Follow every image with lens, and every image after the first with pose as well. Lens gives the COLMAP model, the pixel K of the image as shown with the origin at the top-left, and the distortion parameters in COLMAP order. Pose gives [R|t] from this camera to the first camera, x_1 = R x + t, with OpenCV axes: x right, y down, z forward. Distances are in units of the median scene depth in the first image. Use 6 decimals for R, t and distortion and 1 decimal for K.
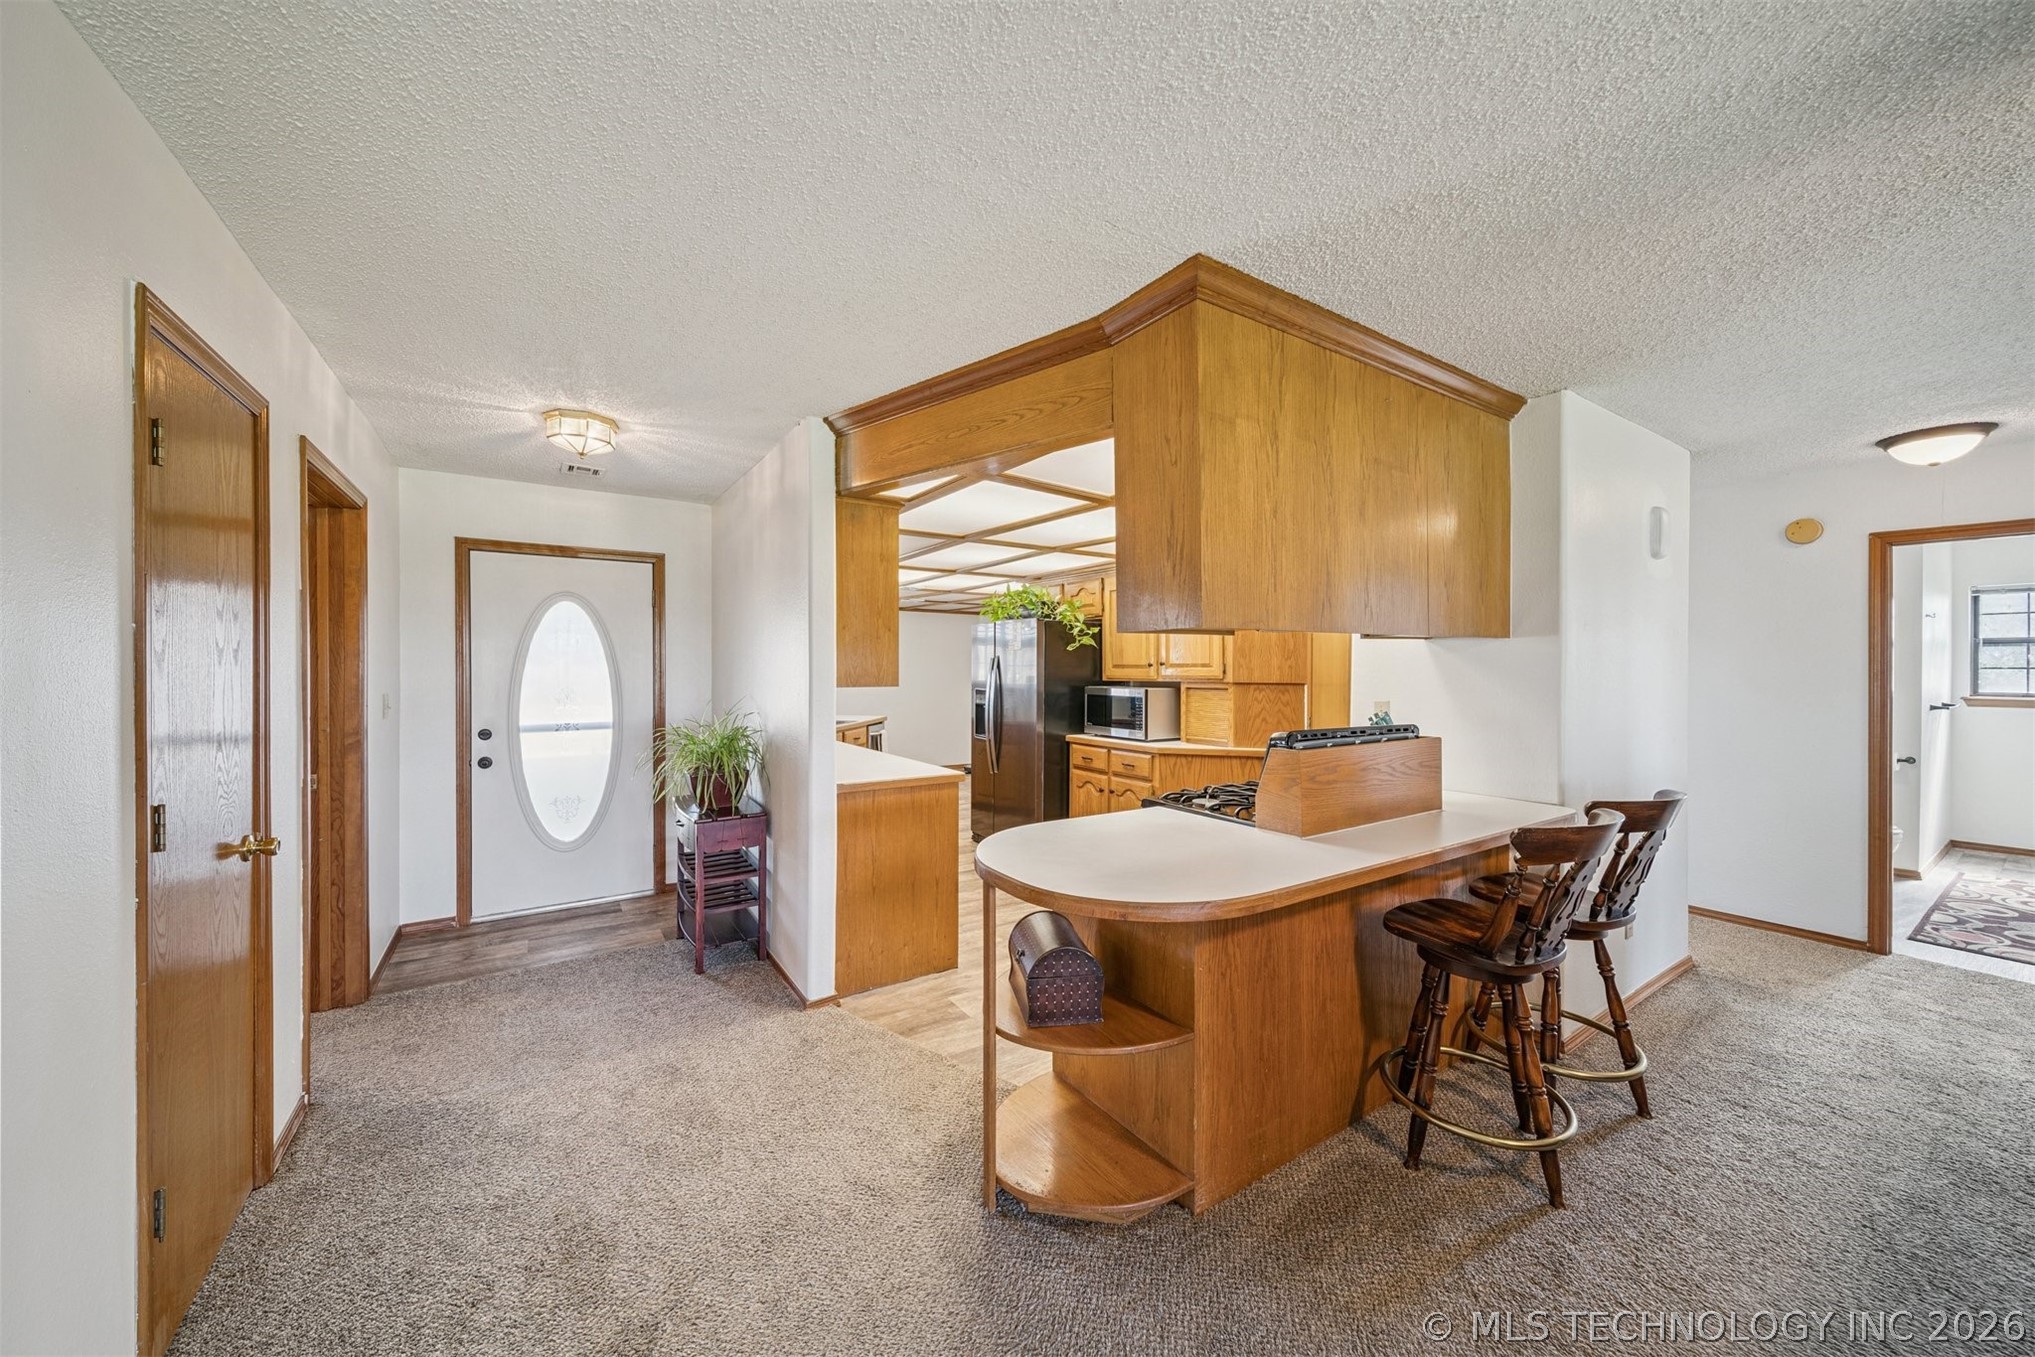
lens RADIAL K [[715.0, 0, 1000.7], [0, 715.0, 671.1], [0, 0, 1]] dist [0.001000, -0.001586]
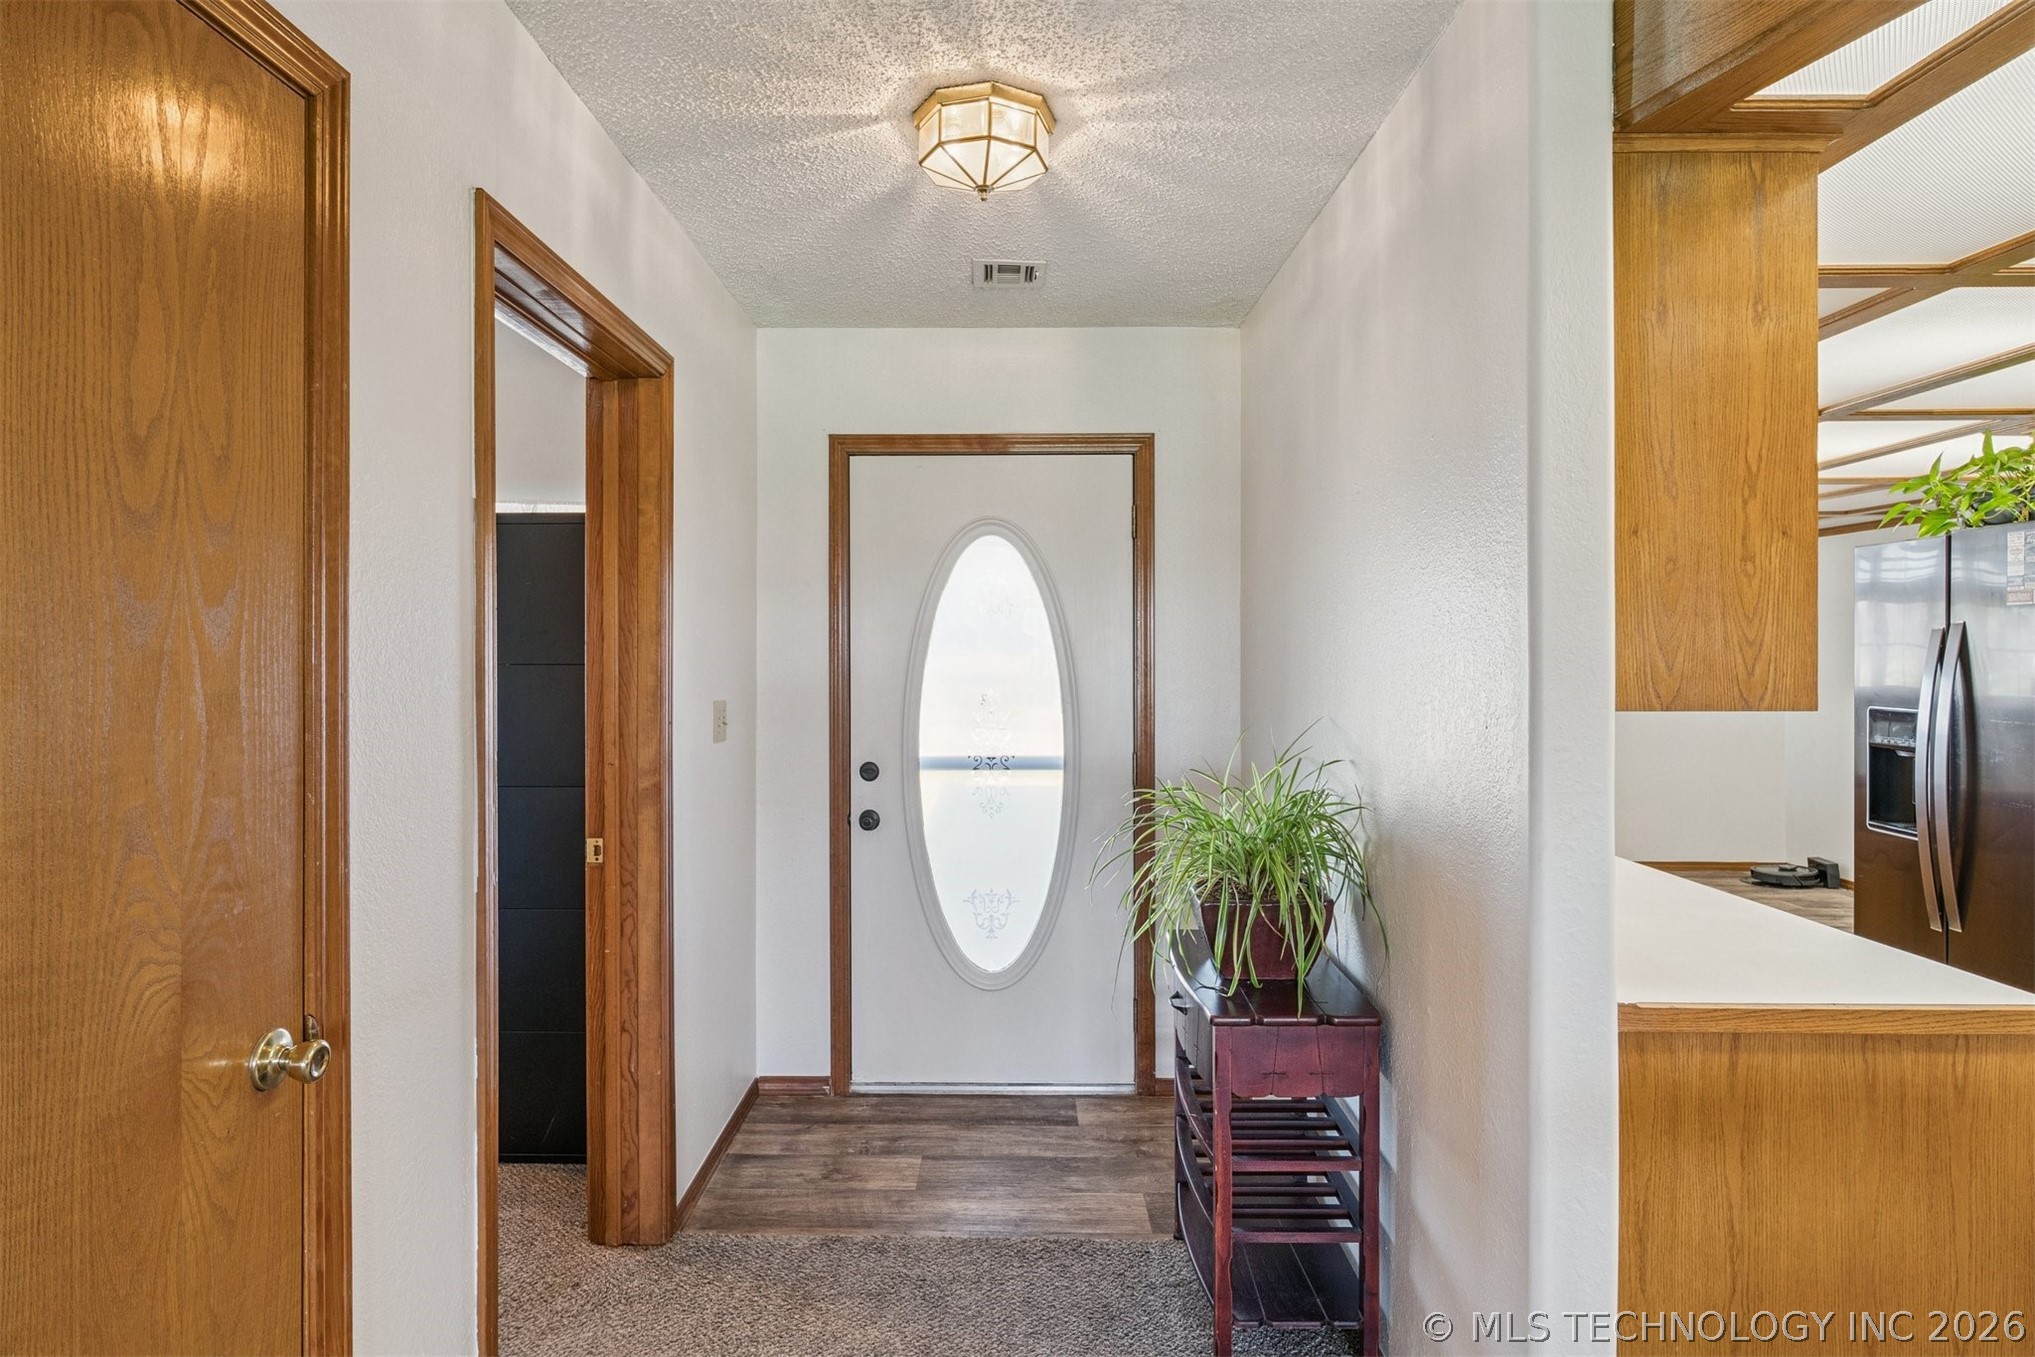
lens RADIAL K [[1108.0, 0, 991.6], [0, 1108.0, 656.8], [0, 0, 1]] dist [0.002357, 0.000070]
pose [[0.828581, -0.001487, -0.559867, -0.154779], [-0.002108, 0.999981, -0.005776, 0.000901], [0.559865, 0.005966, 0.828563, 0.351981]]
